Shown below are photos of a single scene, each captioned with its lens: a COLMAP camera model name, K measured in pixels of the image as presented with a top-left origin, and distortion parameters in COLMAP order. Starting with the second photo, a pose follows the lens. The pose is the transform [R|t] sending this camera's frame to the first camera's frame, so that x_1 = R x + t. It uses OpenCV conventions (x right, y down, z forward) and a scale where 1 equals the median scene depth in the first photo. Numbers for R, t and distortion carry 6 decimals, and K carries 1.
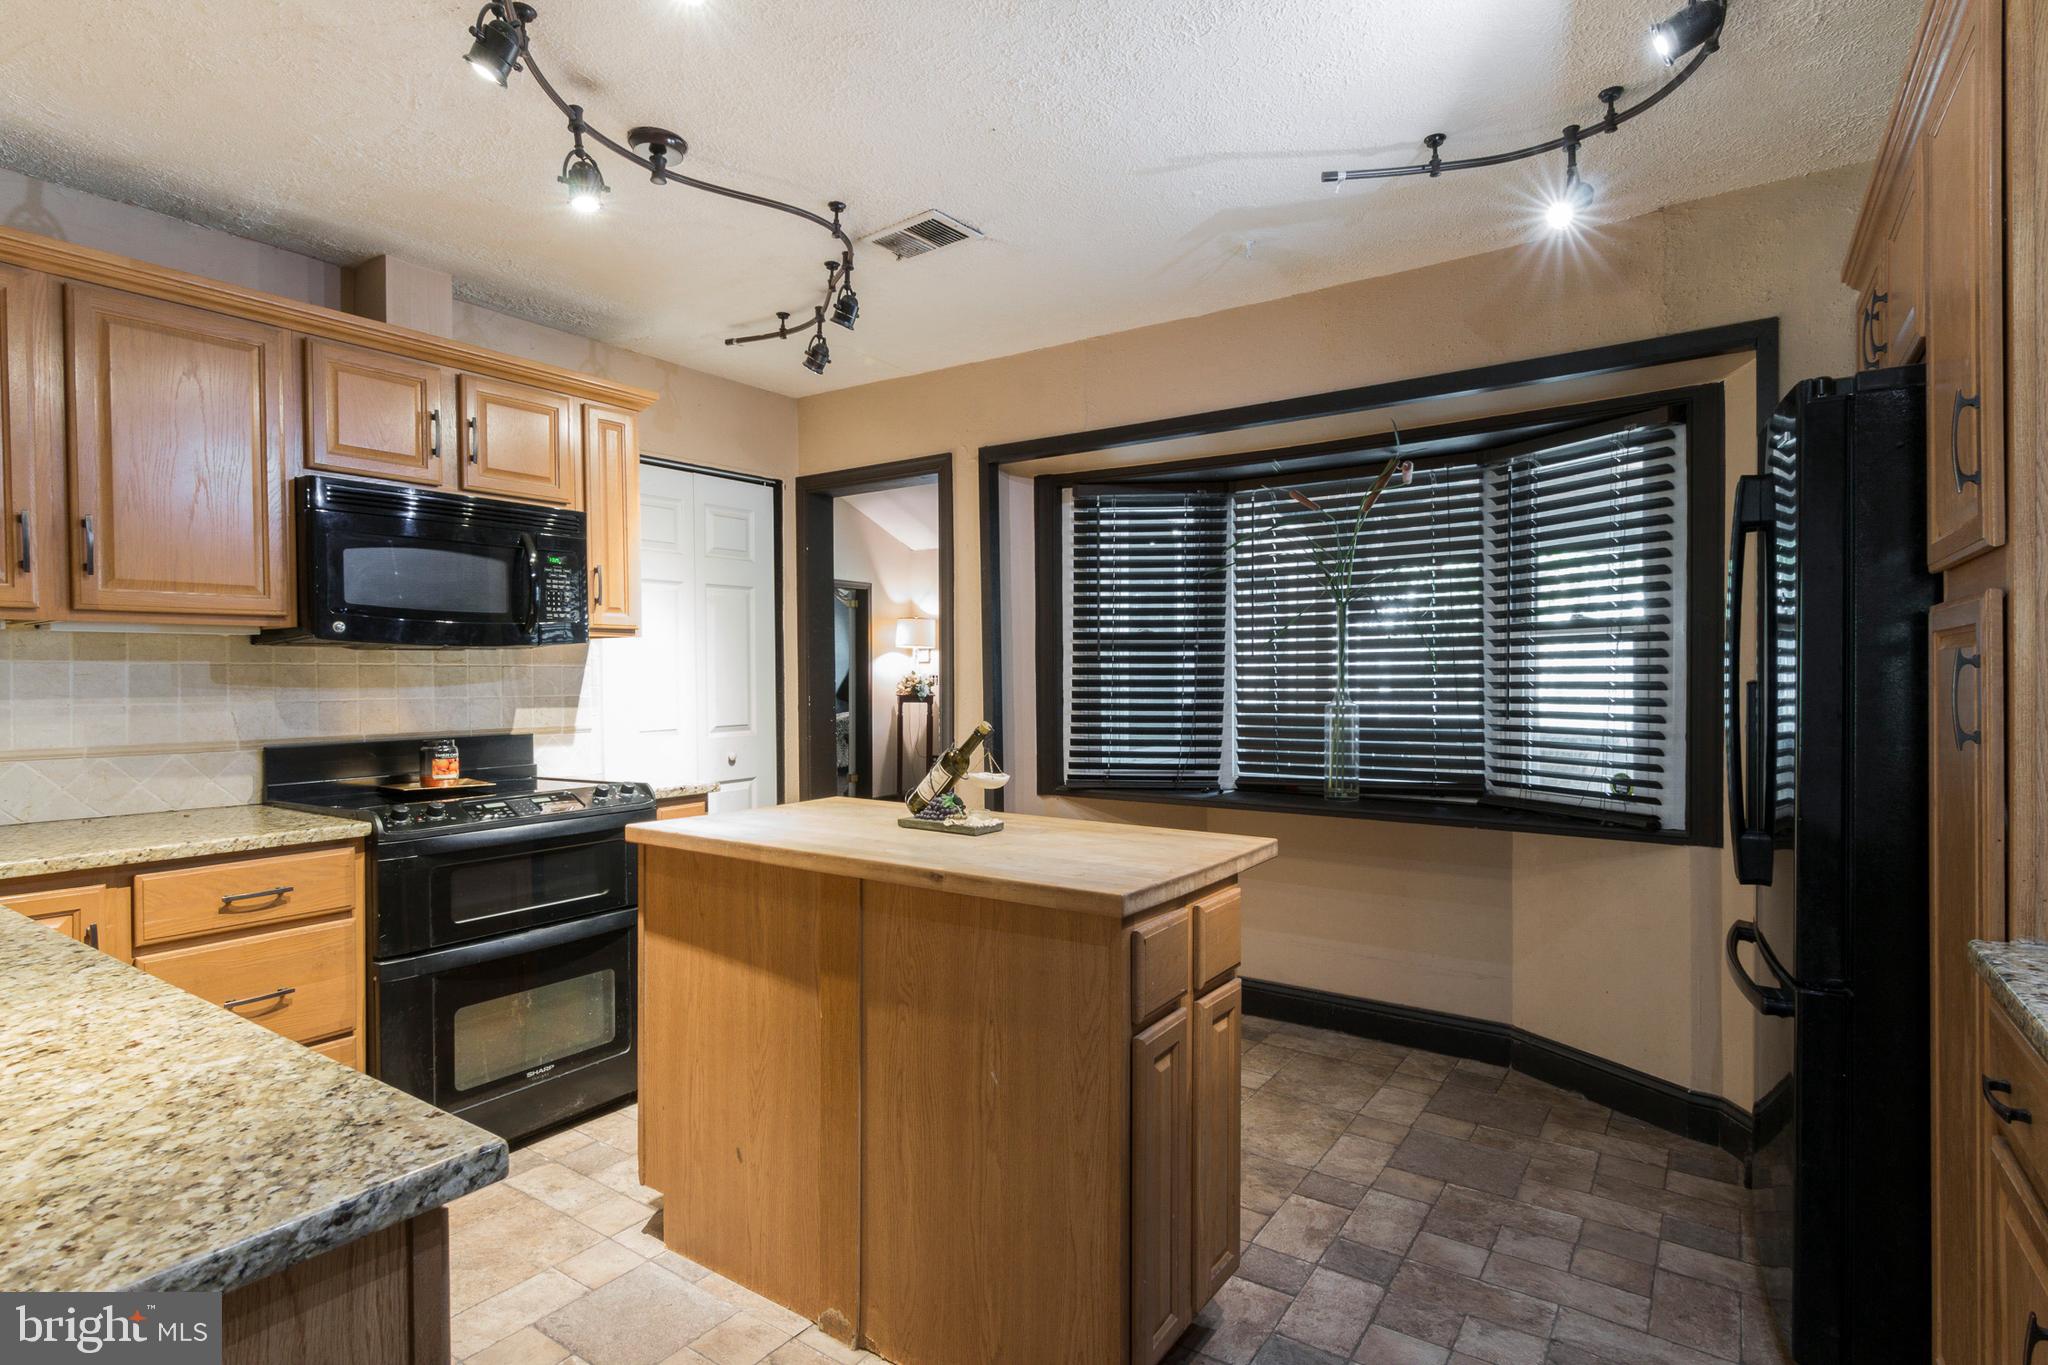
lens RADIAL K [[1038.0, 0, 1007.5], [0, 1038.0, 671.6], [0, 0, 1]] dist [0.022488, -0.011851]
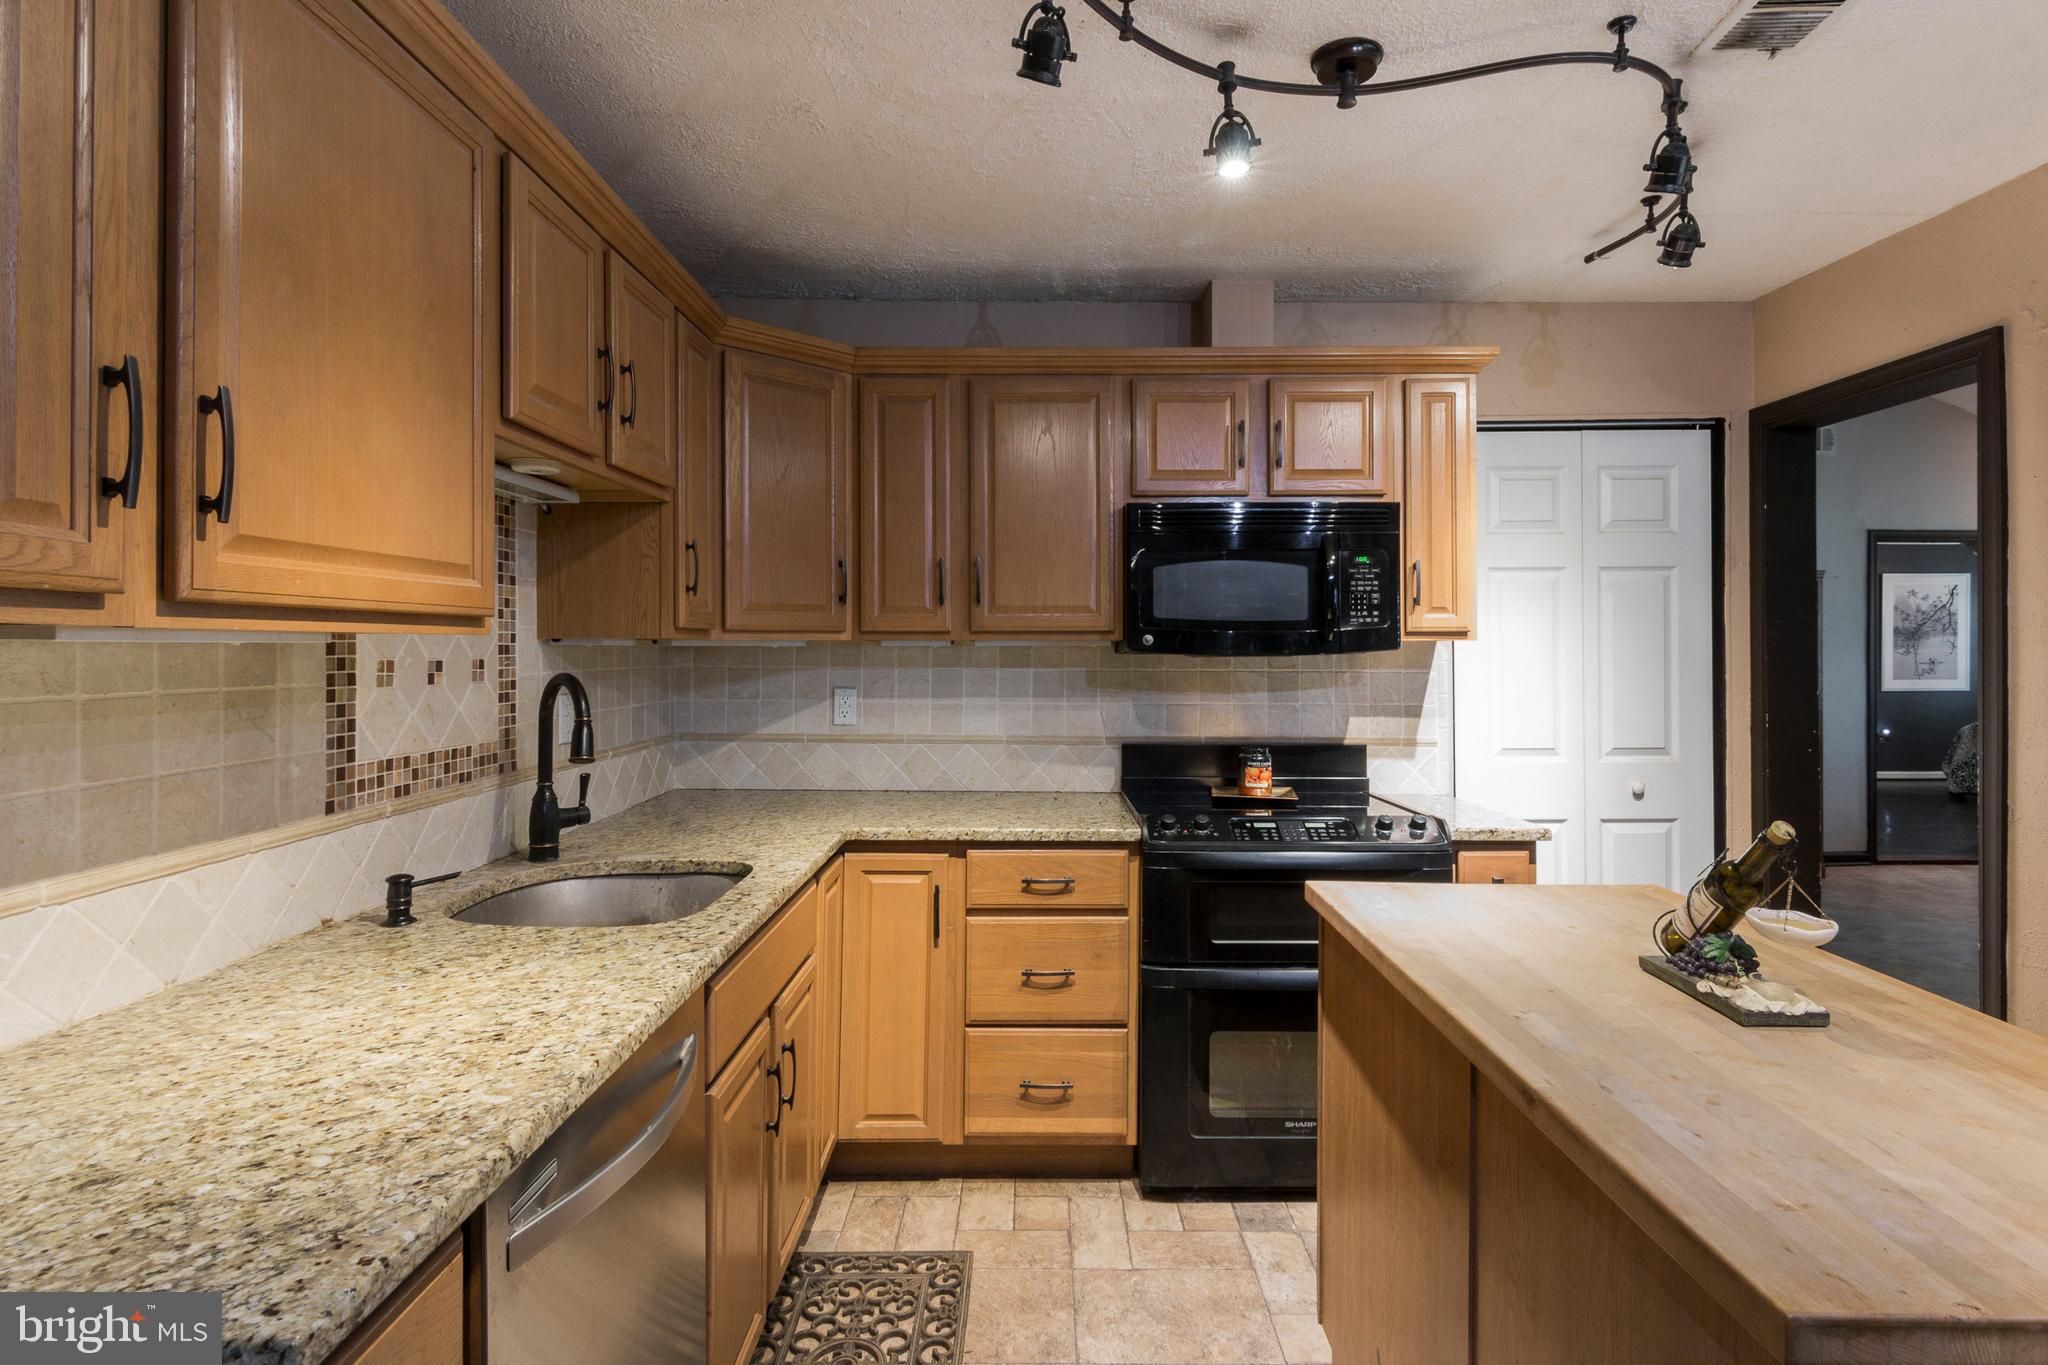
lens RADIAL K [[1038.0, 0, 1030.5], [0, 1038.0, 639.1], [0, 0, 1]] dist [0.022488, -0.011851]
pose [[0.576737, -0.002490, -0.816926, 0.176378], [-0.002140, 0.999987, -0.004559, -0.040451], [0.816927, 0.004377, 0.576724, 0.296364]]
